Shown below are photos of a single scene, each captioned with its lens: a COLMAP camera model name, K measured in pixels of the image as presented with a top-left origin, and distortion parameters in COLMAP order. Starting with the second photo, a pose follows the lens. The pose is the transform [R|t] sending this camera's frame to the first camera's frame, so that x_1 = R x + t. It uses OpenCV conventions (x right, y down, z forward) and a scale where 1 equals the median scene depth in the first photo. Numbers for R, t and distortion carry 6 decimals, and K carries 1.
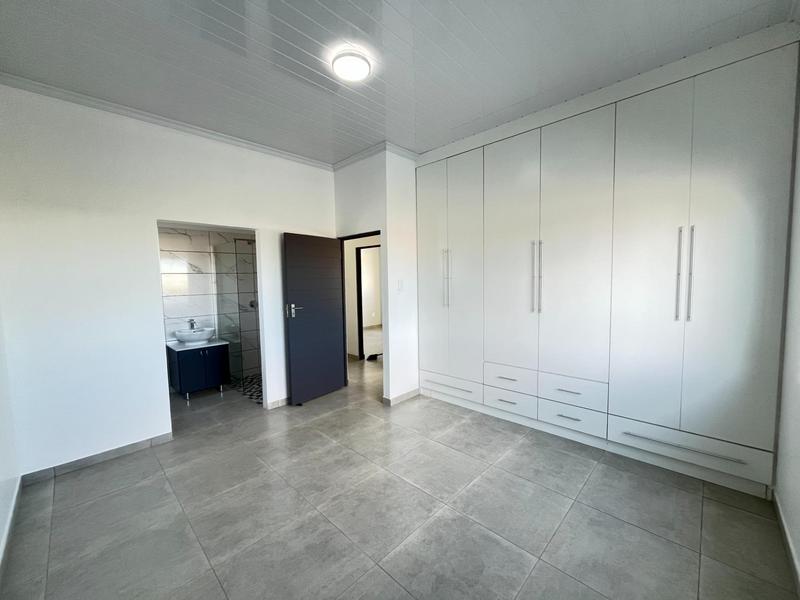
lens RADIAL K [[321.2, 0, 399.3], [0, 321.2, 302.2], [0, 0, 1]] dist [-0.003042, -0.000110]
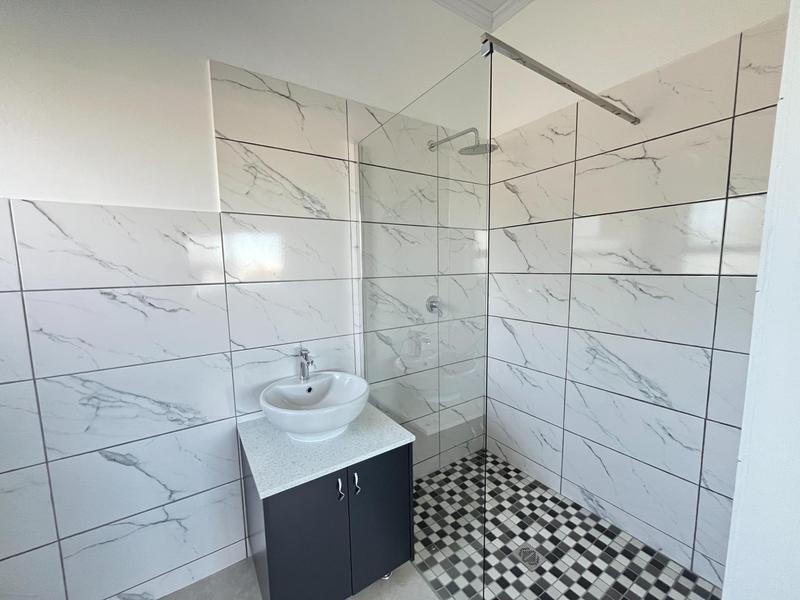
lens RADIAL K [[321.2, 0, 399.3], [0, 321.2, 302.2], [0, 0, 1]] dist [-0.003042, -0.000110]
pose [[0.977355, 0.026050, -0.209996, -0.446002], [-0.018233, 0.999070, 0.039075, -0.012859], [0.210818, -0.034361, 0.976921, 0.644026]]
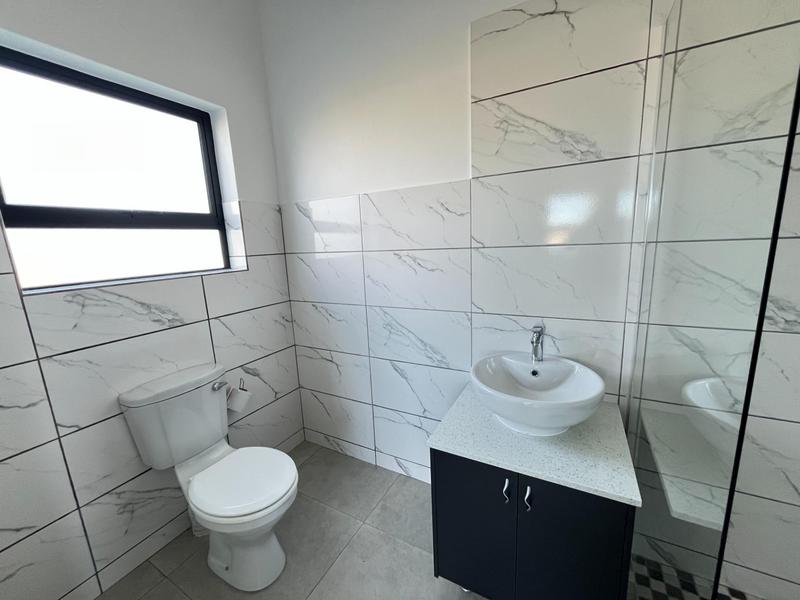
lens RADIAL K [[321.2, 0, 399.3], [0, 321.2, 302.2], [0, 0, 1]] dist [-0.003042, -0.000110]
pose [[0.272542, 0.185312, -0.944129, -0.379420], [-0.032835, 0.982497, 0.183364, -0.018785], [0.961583, -0.018974, 0.273856, 0.746067]]
